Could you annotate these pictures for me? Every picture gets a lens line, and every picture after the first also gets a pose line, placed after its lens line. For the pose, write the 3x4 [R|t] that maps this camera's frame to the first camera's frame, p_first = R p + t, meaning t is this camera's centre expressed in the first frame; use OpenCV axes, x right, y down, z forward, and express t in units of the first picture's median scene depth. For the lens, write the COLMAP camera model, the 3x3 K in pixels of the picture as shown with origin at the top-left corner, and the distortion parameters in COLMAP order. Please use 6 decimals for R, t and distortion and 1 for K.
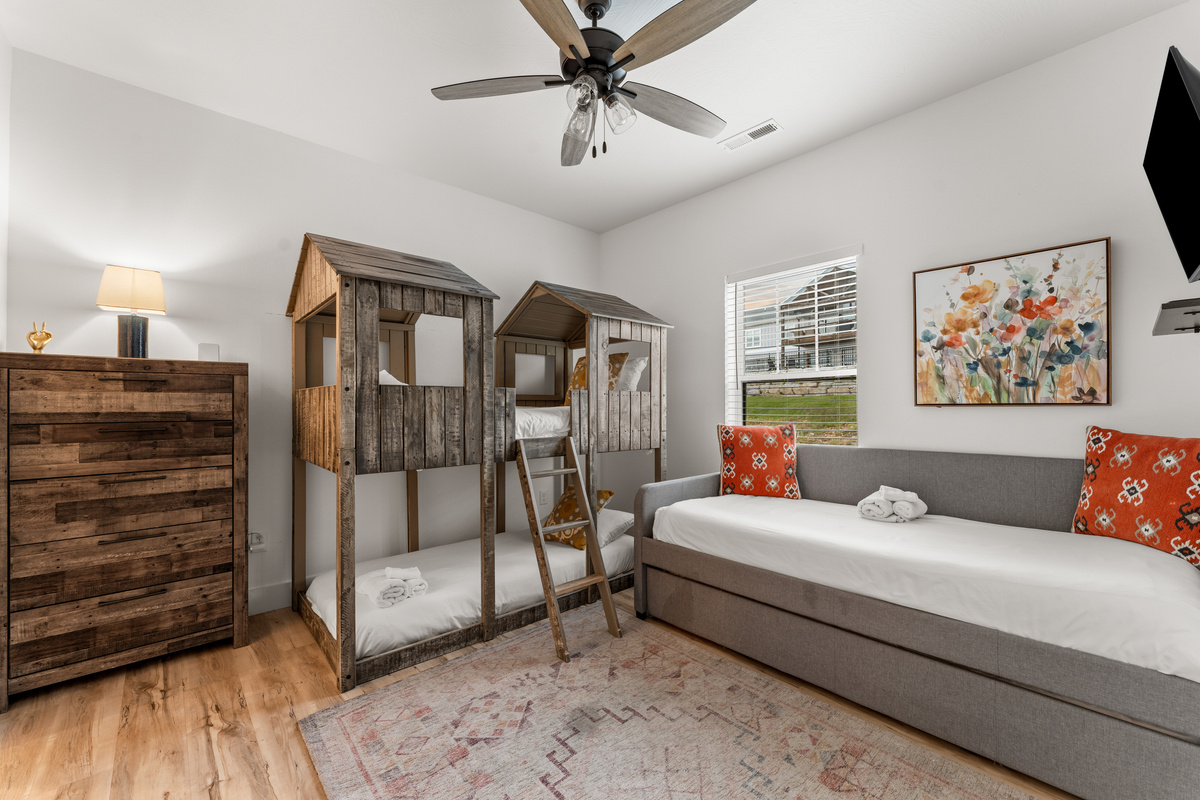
lens RADIAL K [[477.6, 0, 595.0], [0, 477.6, 403.8], [0, 0, 1]] dist [0.001043, 0.000025]
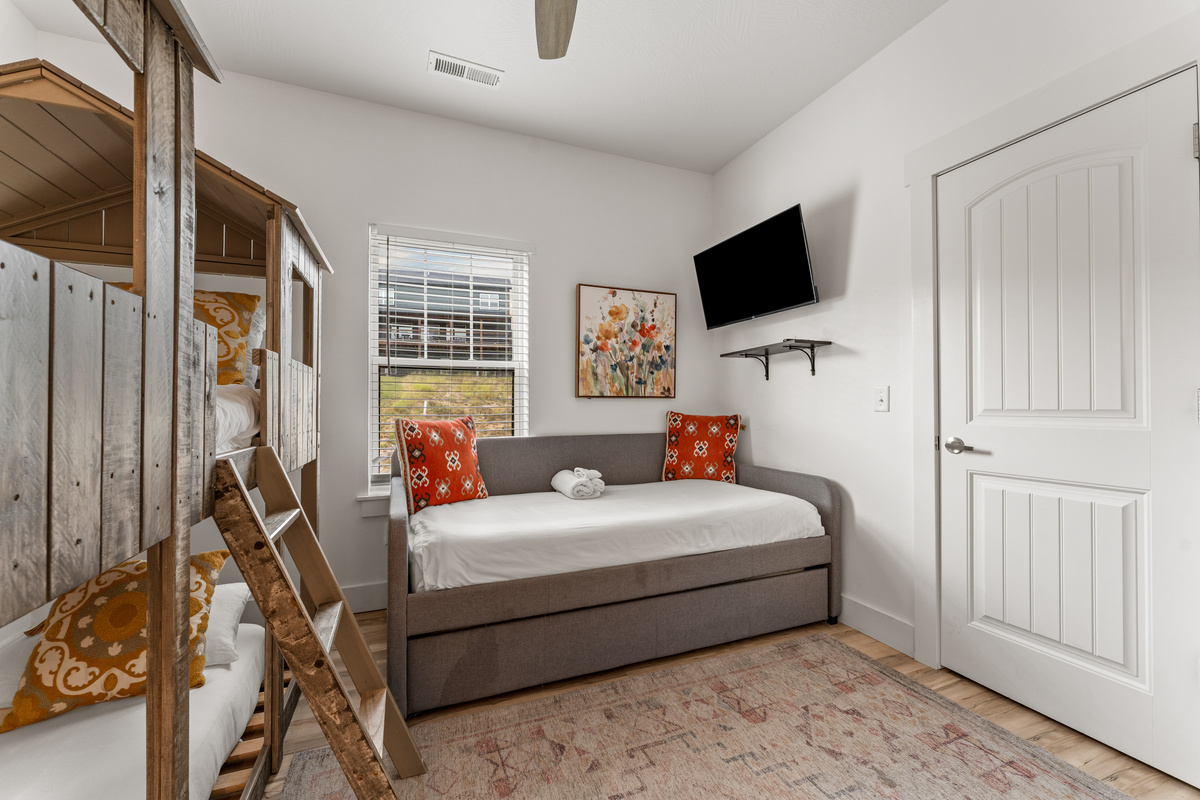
lens RADIAL K [[477.0, 0, 594.7], [0, 477.0, 401.7], [0, 0, 1]] dist [-0.000869, 0.000072]
pose [[0.343341, 0.014775, 0.939095, -0.465904], [-0.004373, 0.999891, -0.014133, 0.035128], [-0.939201, 0.000746, 0.343368, 0.626259]]
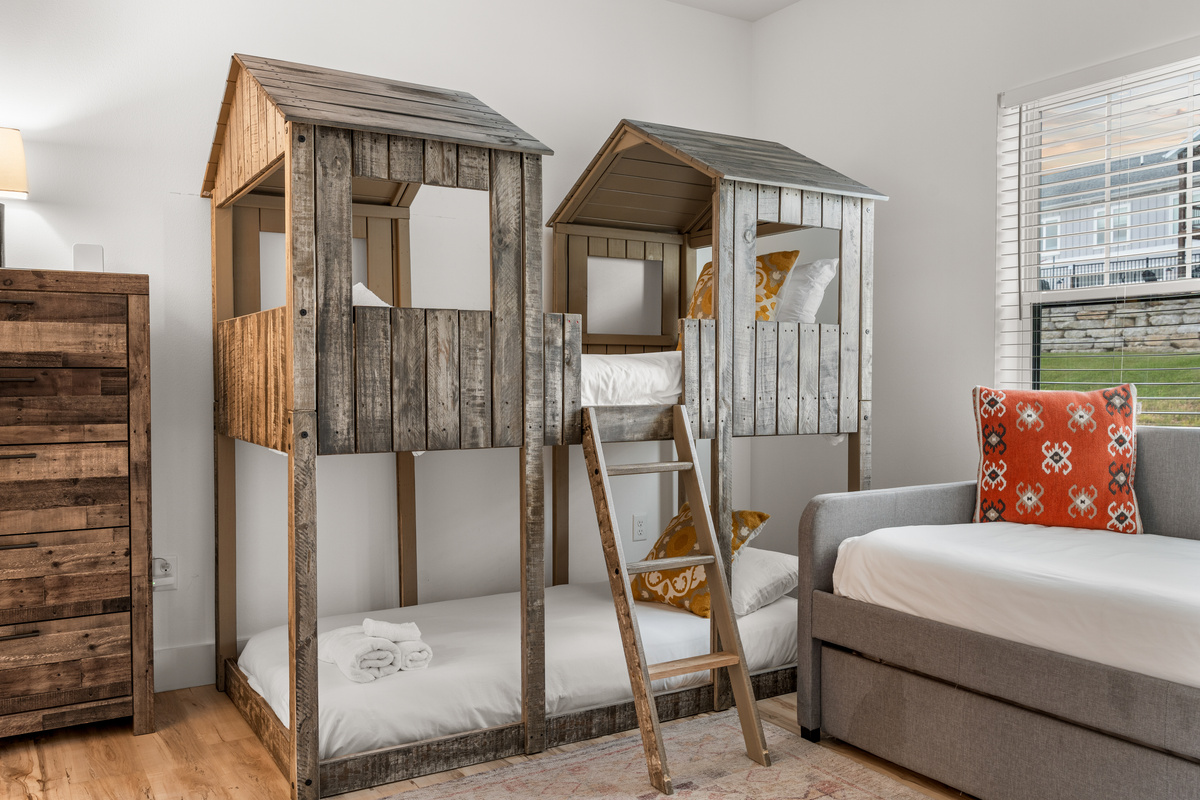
lens RADIAL K [[971.5, 0, 596.8], [0, 971.5, 400.6], [0, 0, 1]] dist [0.012568, -0.007704]
pose [[0.985515, 0.006520, -0.169463, 0.049079], [-0.001454, 0.999549, 0.029999, 0.037180], [0.169582, -0.029318, 0.985080, -0.131727]]
